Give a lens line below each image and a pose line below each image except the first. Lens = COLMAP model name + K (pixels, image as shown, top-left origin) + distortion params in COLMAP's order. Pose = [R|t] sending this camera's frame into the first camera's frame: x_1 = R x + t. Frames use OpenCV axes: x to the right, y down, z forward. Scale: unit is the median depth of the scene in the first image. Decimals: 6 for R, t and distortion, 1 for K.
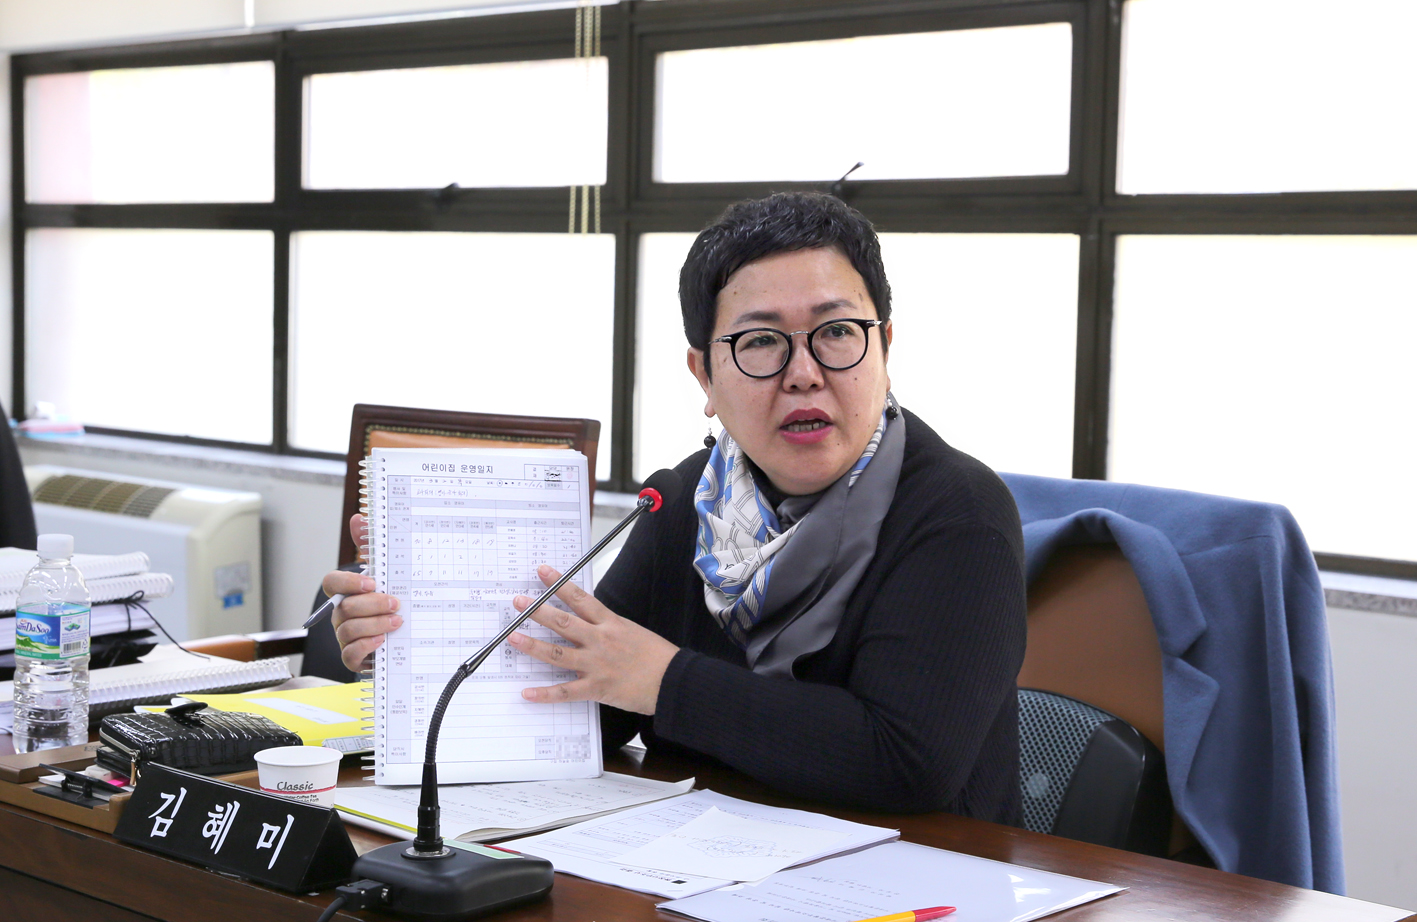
lens RADIAL K [[2334.3, 0, 709.2], [0, 2334.3, 460.7], [0, 0, 1]] dist [0.018027, 0.000000]
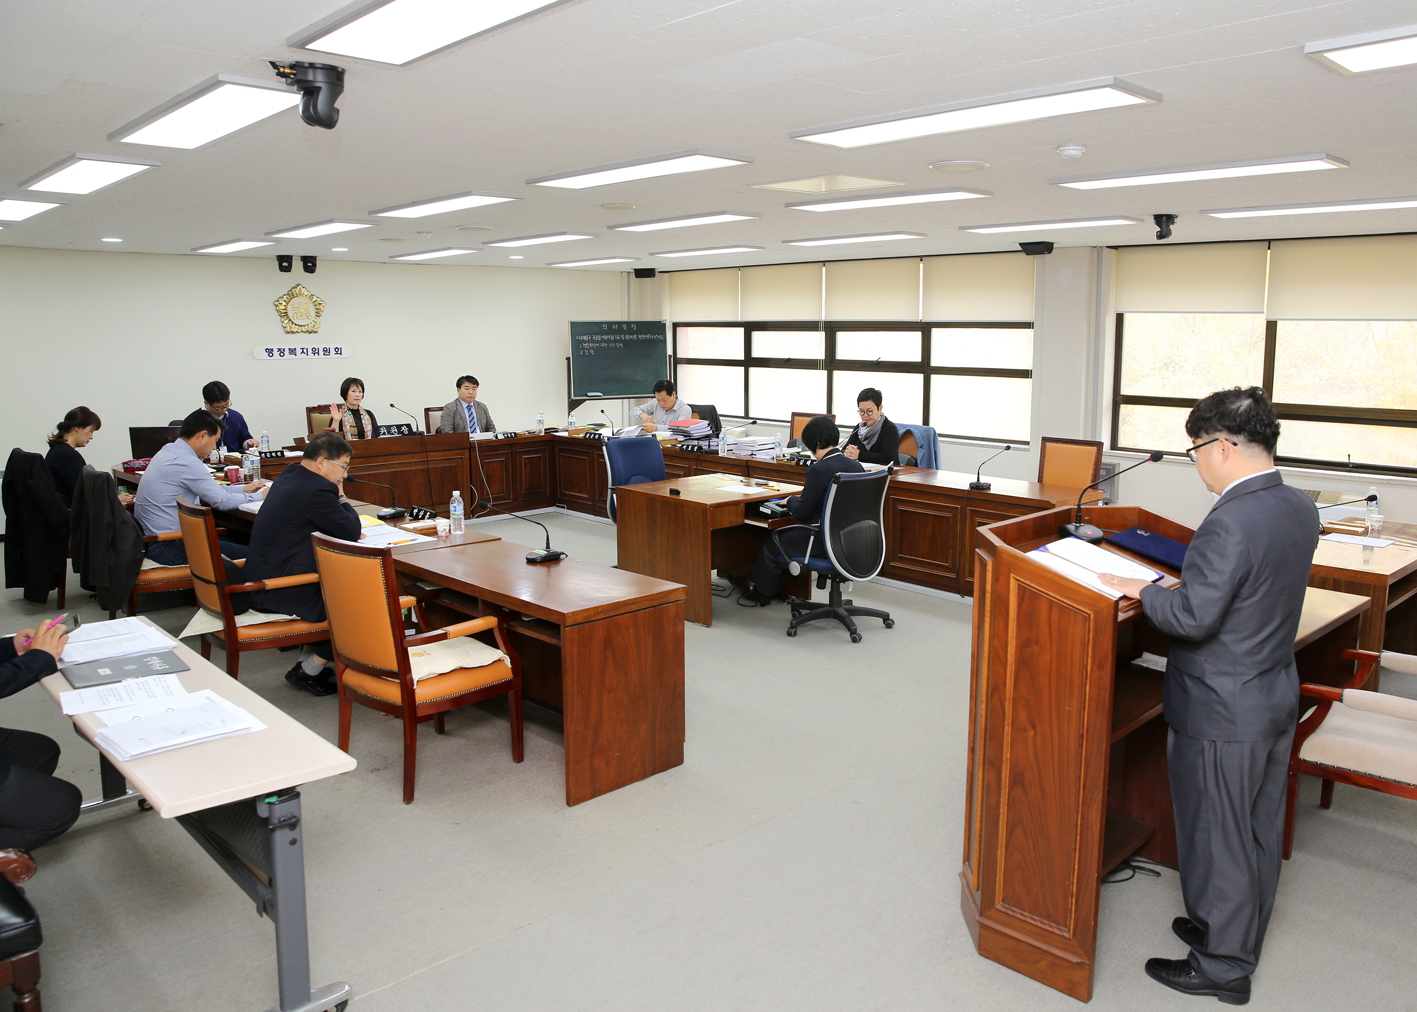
lens RADIAL K [[1074.8, 0, 707.8], [0, 1074.8, 494.2], [0, 0, 1]] dist [-0.077583, 0.026009]
pose [[0.994095, -0.011493, -0.107905, -0.048000], [0.019984, 0.996757, 0.077947, -0.022240], [0.106659, -0.079643, 0.991101, -1.116947]]
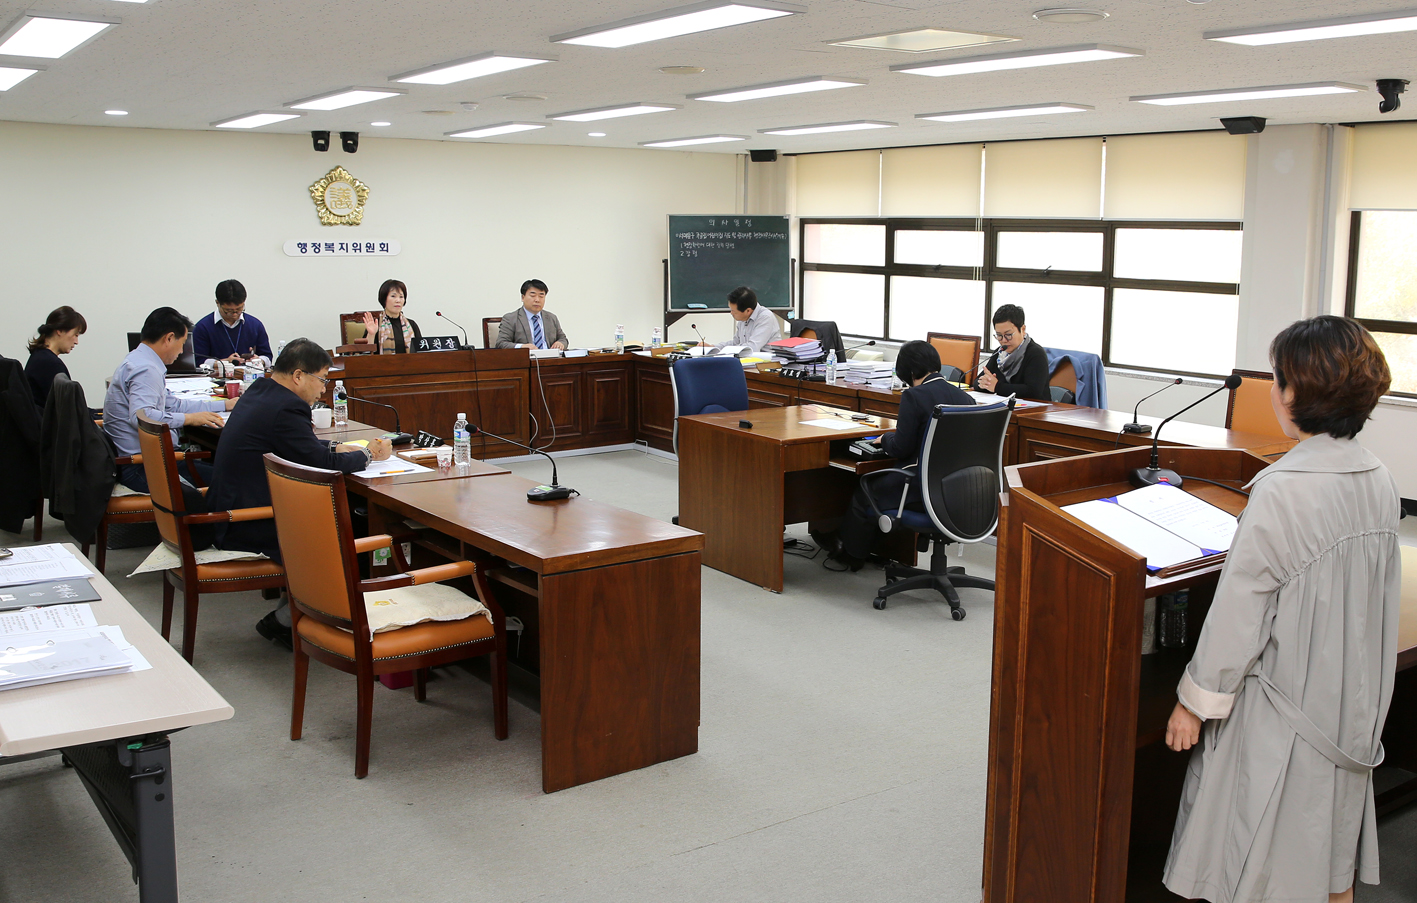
lens RADIAL K [[1355.1, 0, 718.2], [0, 1355.1, 454.7], [0, 0, 1]] dist [-0.078163, 0.000000]
pose [[0.971997, 0.021035, -0.234051, 0.050440], [-0.000308, 0.996099, 0.088247, -0.012304], [0.234994, -0.085704, 0.968211, -1.121018]]
